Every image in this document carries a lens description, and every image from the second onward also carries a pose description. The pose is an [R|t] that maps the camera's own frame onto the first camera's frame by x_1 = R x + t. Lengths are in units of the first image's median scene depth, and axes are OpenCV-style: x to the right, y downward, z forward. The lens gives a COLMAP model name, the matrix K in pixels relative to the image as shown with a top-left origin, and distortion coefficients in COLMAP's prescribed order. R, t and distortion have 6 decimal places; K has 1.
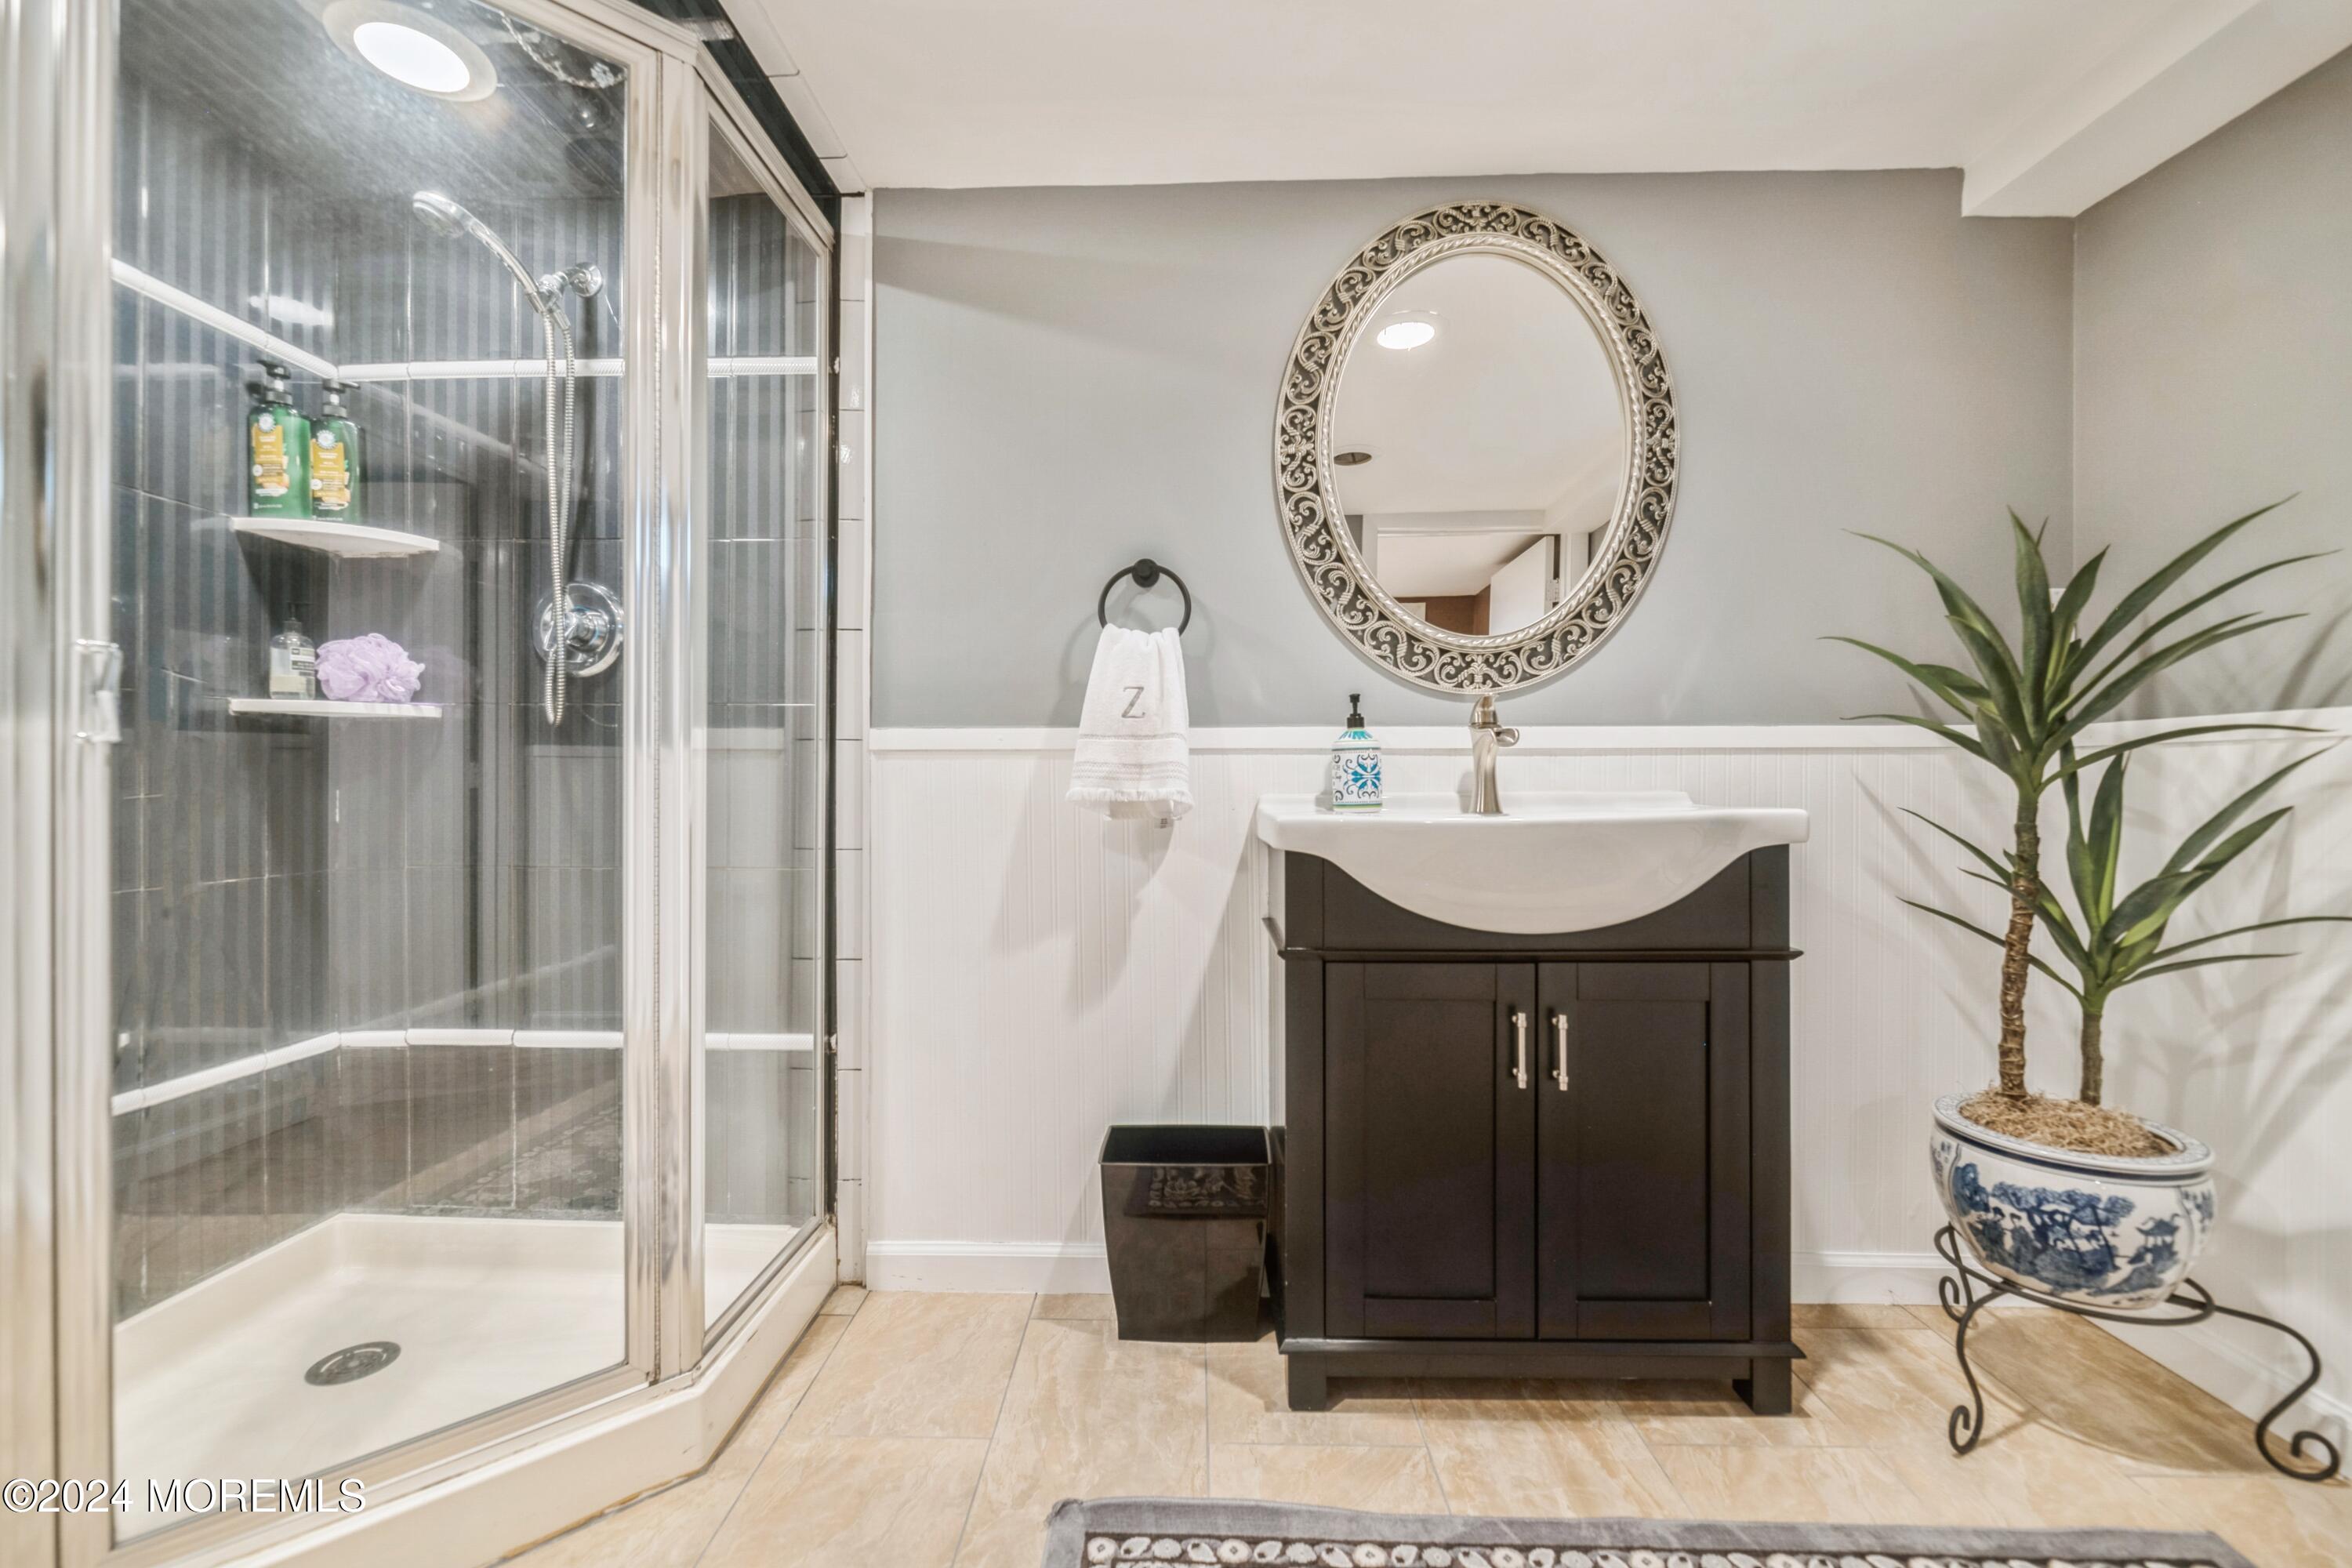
lens RADIAL K [[995.7, 0, 1163.1], [0, 995.7, 774.9], [0, 0, 1]] dist [-0.002027, -0.000687]
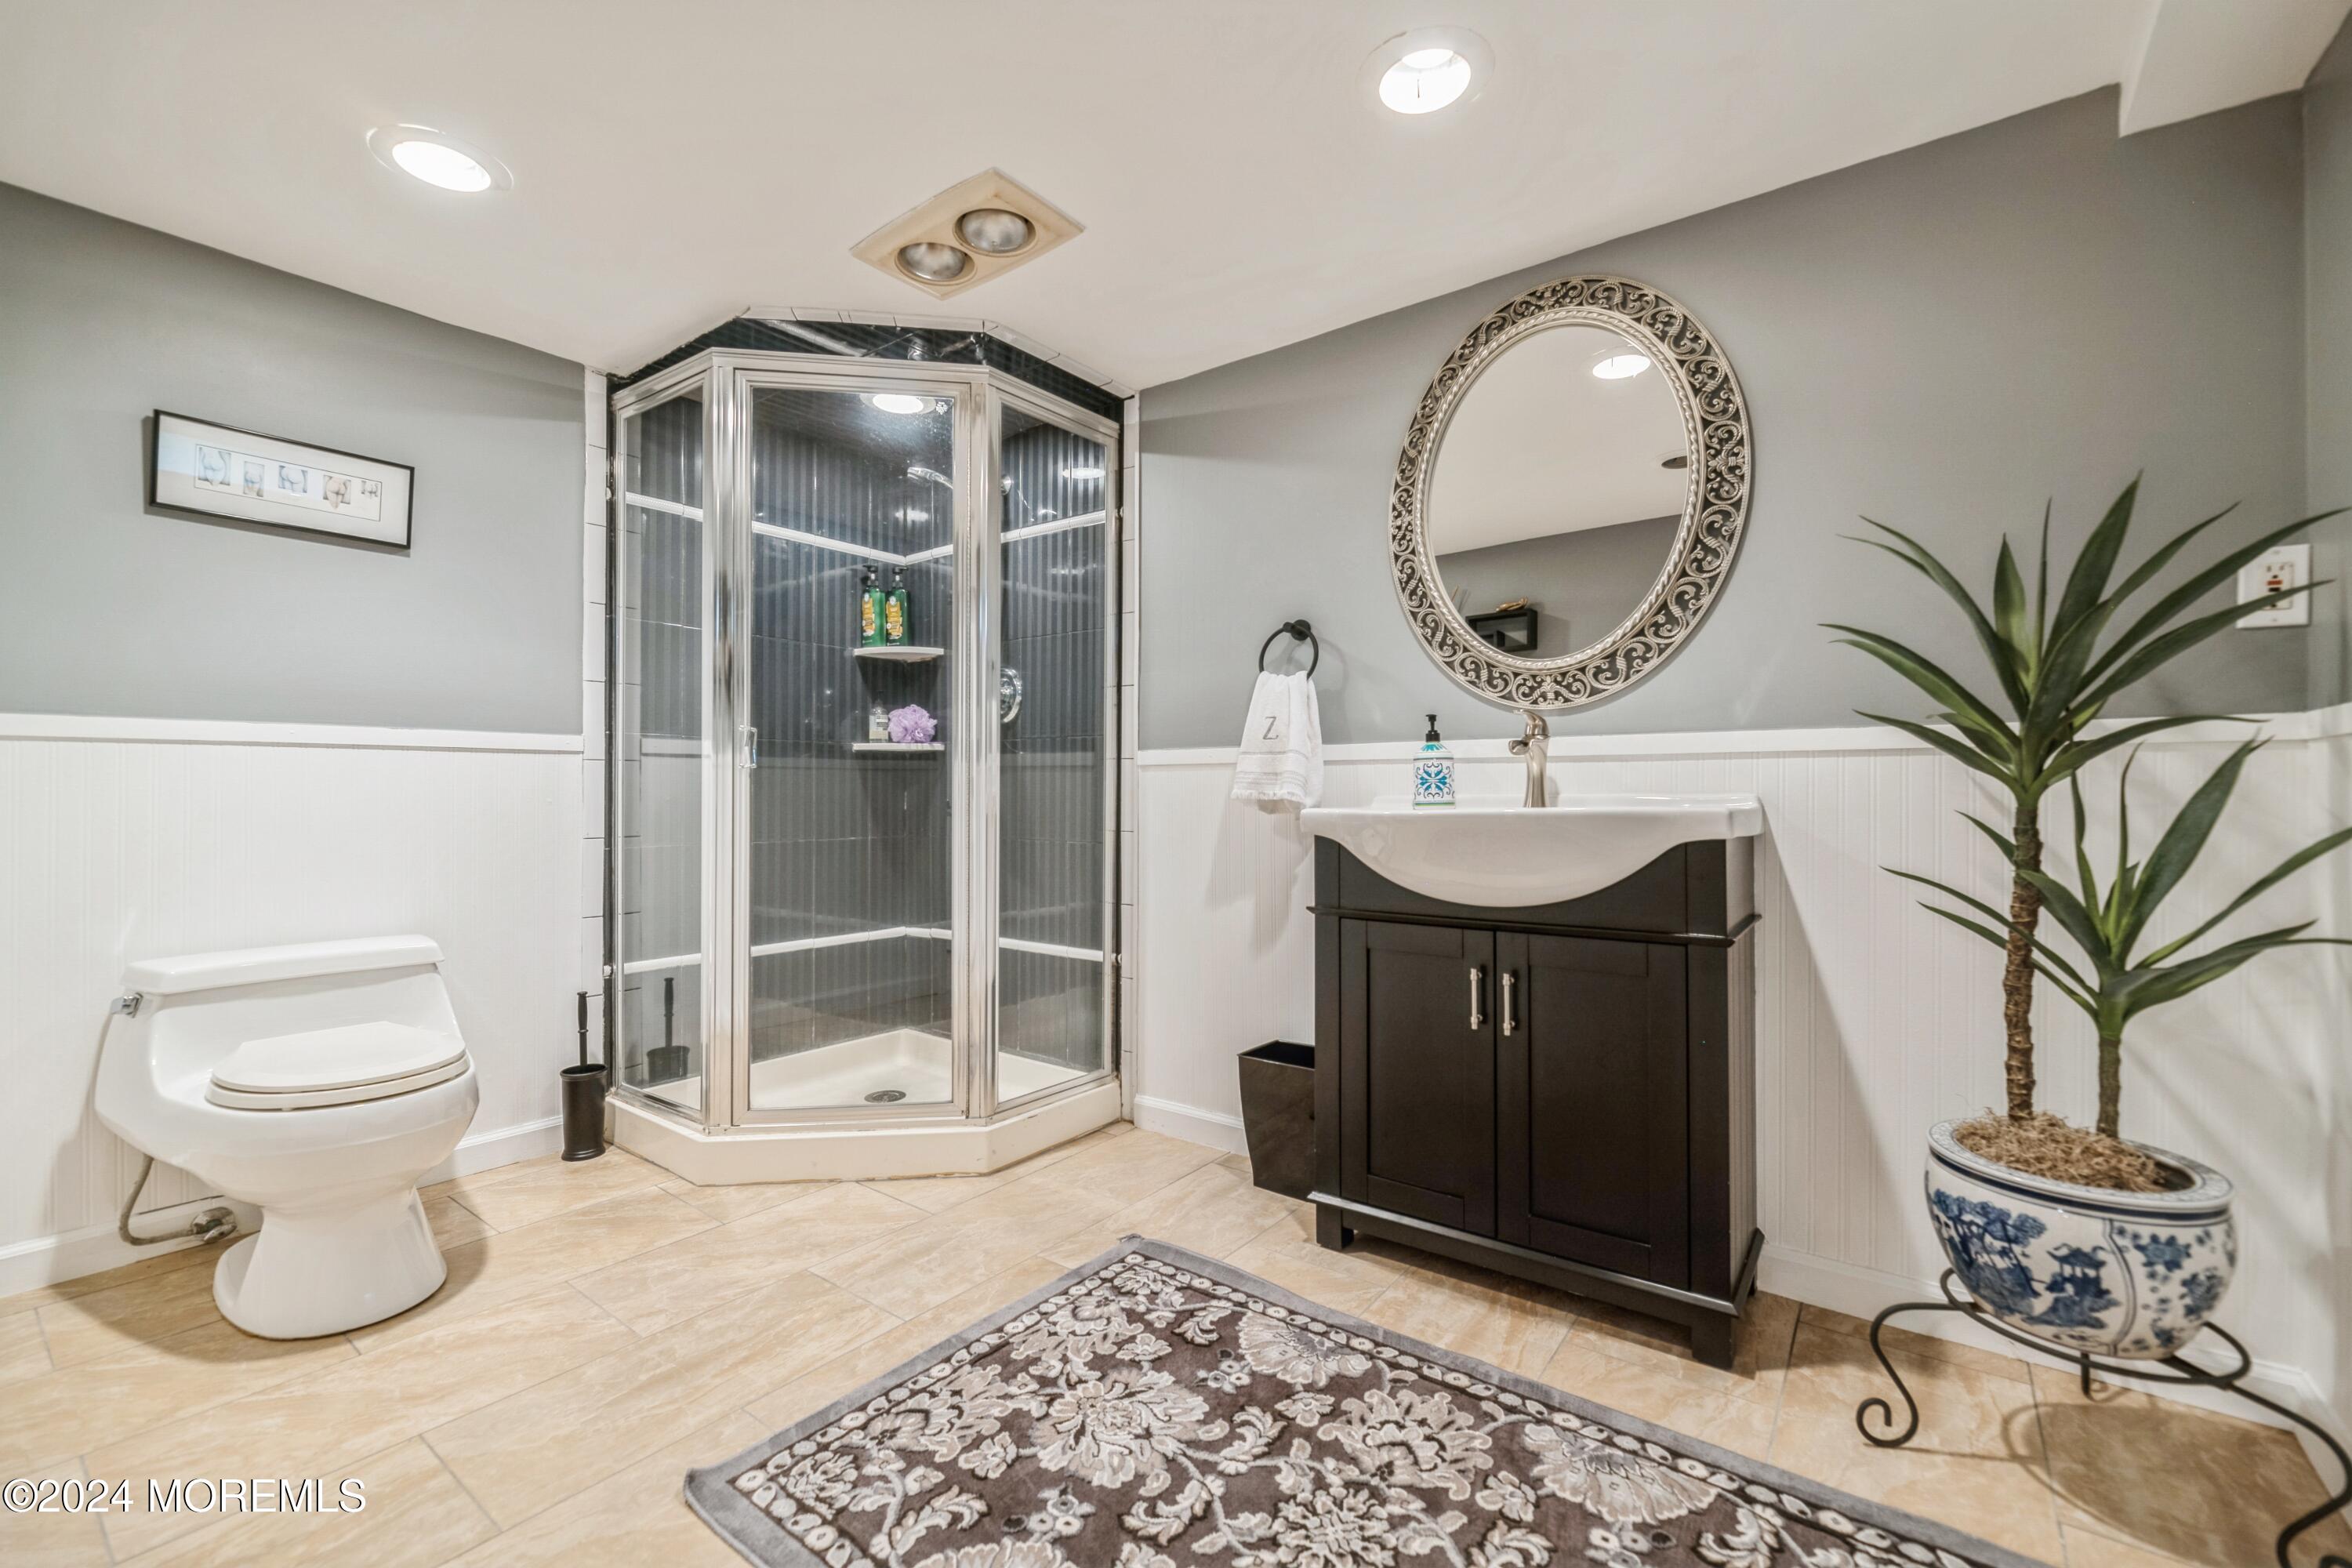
lens RADIAL K [[995.7, 0, 1163.1], [0, 995.7, 774.9], [0, 0, 1]] dist [-0.002027, -0.000687]
pose [[0.810619, -0.008646, -0.585510, 0.658431], [0.001824, 0.999923, -0.012240, 0.008700], [0.585571, 0.008854, 0.810573, -0.205378]]
